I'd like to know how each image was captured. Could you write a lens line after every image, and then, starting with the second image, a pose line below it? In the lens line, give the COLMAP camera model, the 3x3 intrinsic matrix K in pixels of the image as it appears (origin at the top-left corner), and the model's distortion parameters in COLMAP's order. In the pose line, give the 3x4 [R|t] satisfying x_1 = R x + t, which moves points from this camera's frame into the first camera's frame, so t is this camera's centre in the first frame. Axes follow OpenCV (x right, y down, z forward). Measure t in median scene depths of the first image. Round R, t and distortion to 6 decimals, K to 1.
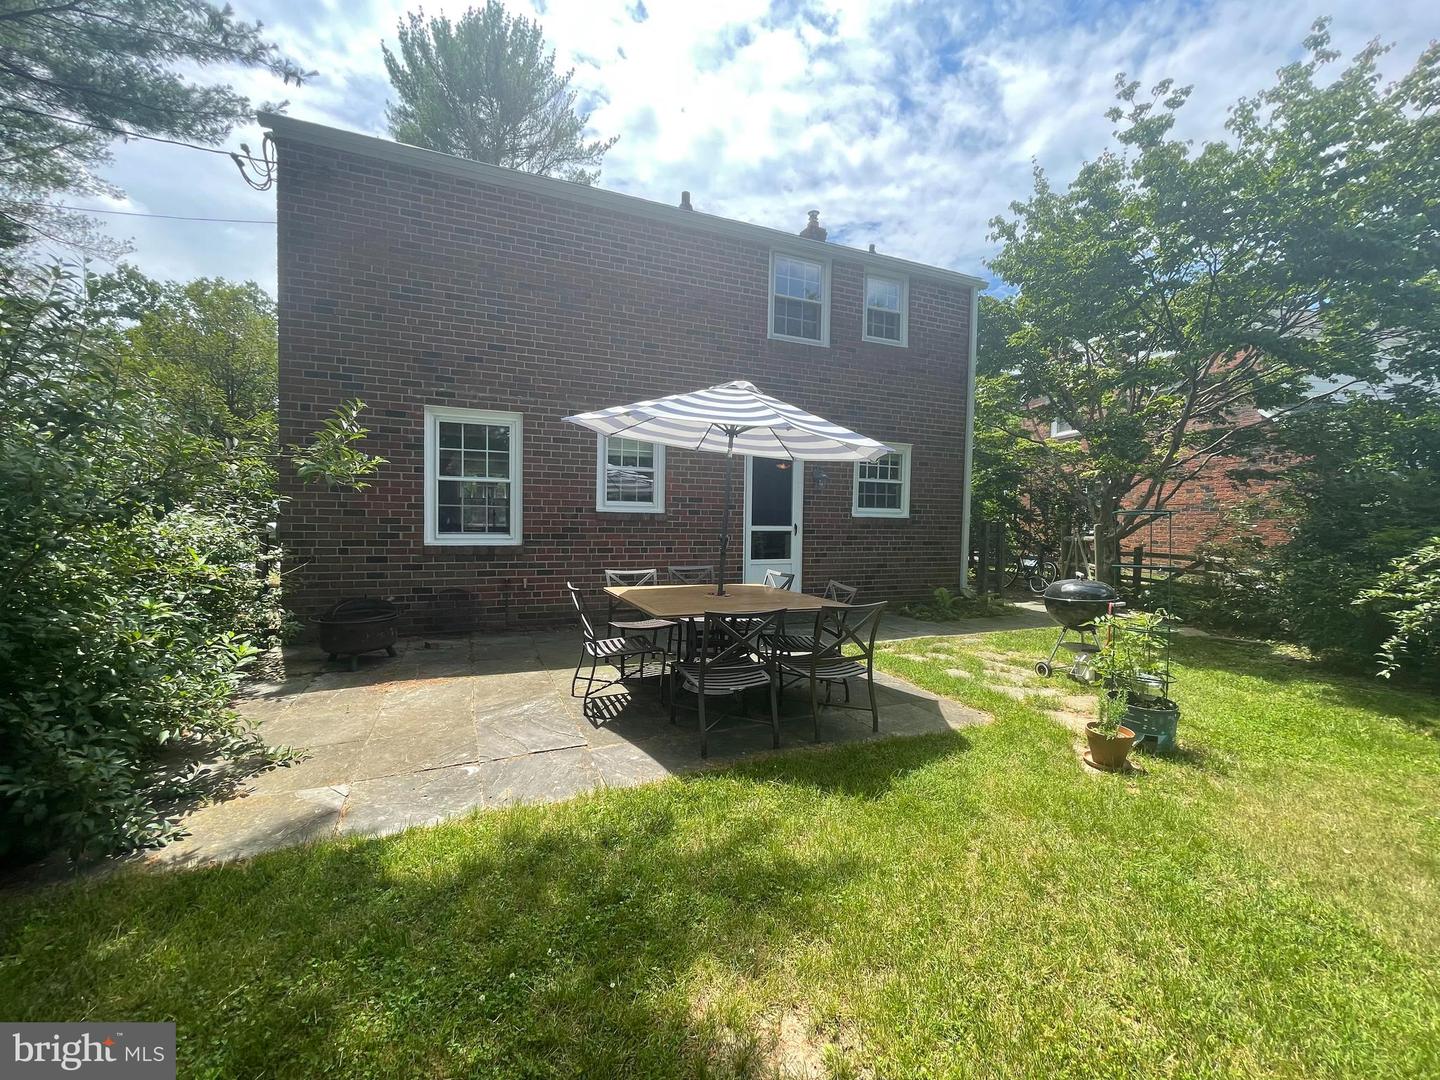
lens RADIAL K [[592.4, 0, 720.0], [0, 592.4, 540.0], [0, 0, 1]] dist [-0.002049, -0.000237]
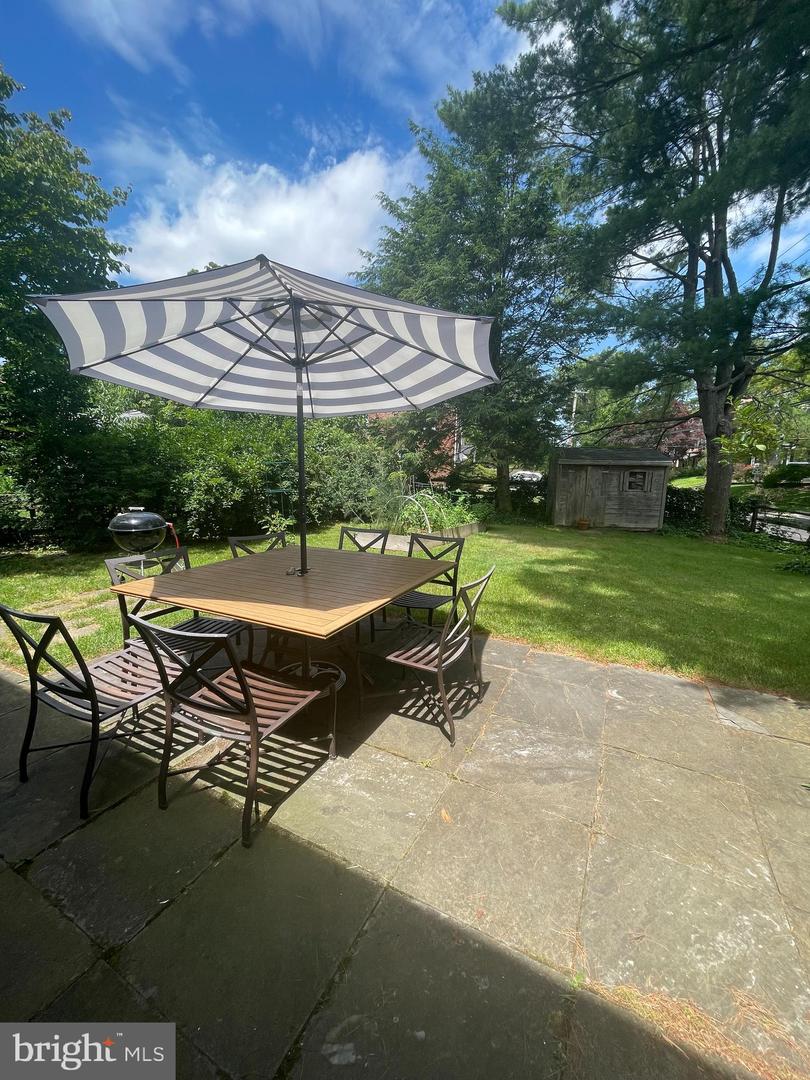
lens RADIAL K [[444.3, 0, 405.0], [0, 444.3, 540.0], [0, 0, 1]] dist [-0.002049, -0.000237]
pose [[-0.633559, -0.151707, 0.758676, -0.604299], [0.021470, 0.976763, 0.213245, -0.085764], [-0.773397, 0.151392, -0.615579, 1.408109]]
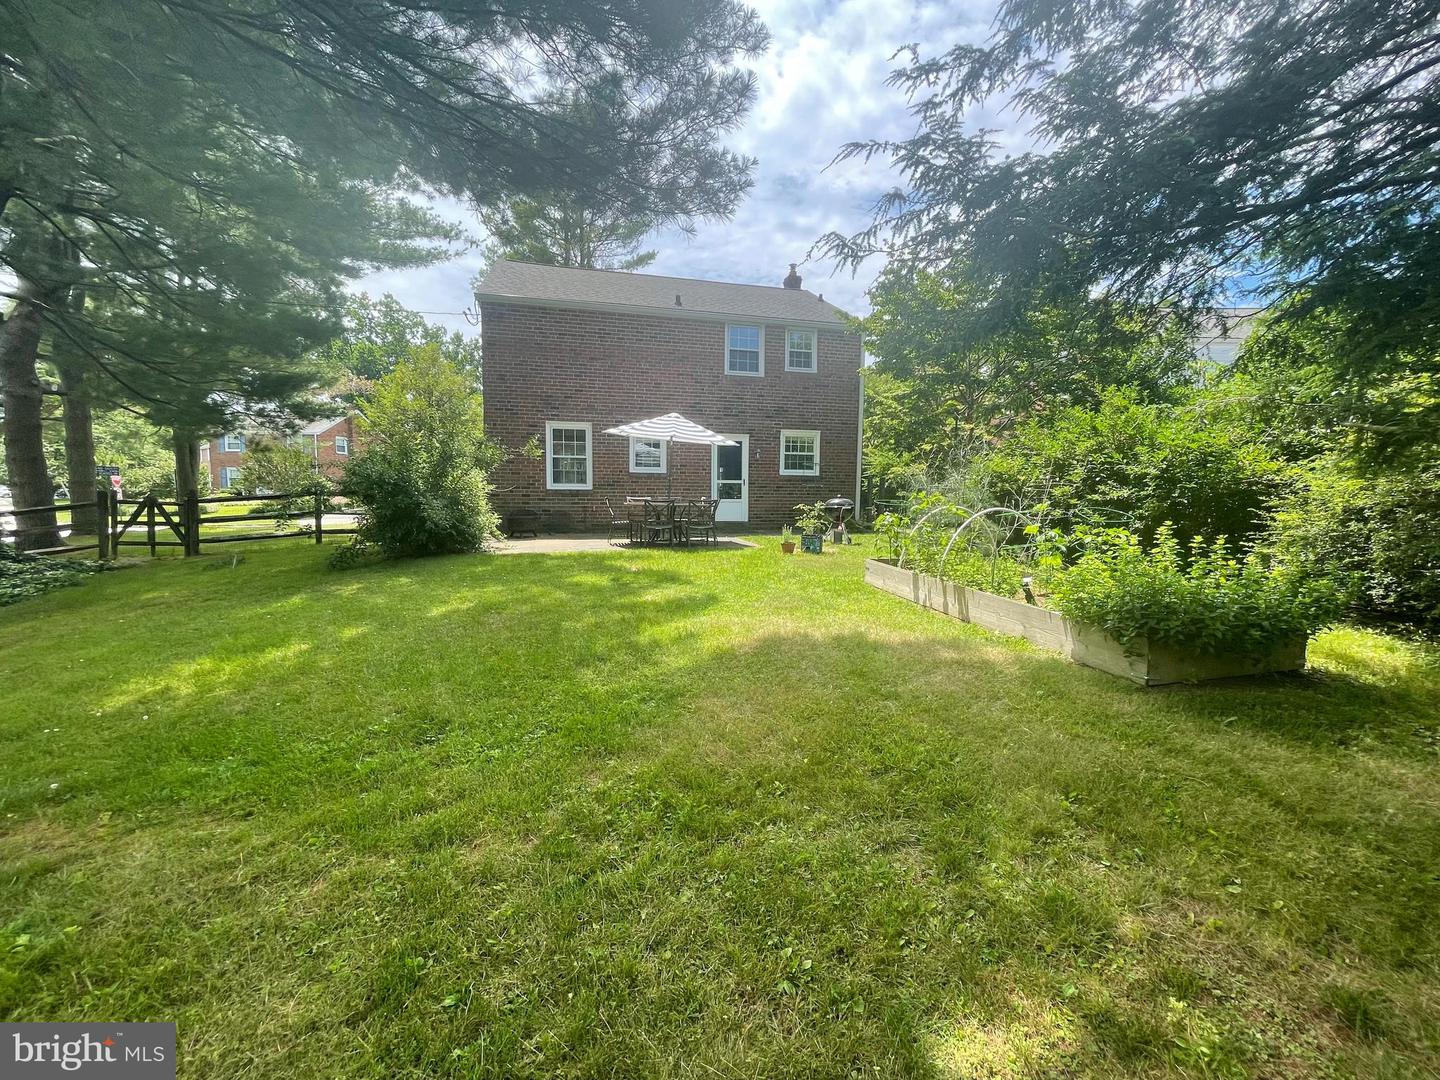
lens RADIAL K [[592.4, 0, 720.0], [0, 592.4, 540.0], [0, 0, 1]] dist [-0.002049, -0.000237]
pose [[0.985444, 0.005934, -0.169895, 0.402296], [0.001129, 0.999140, 0.041444, 0.090395], [0.169994, -0.041032, 0.984590, -0.840299]]
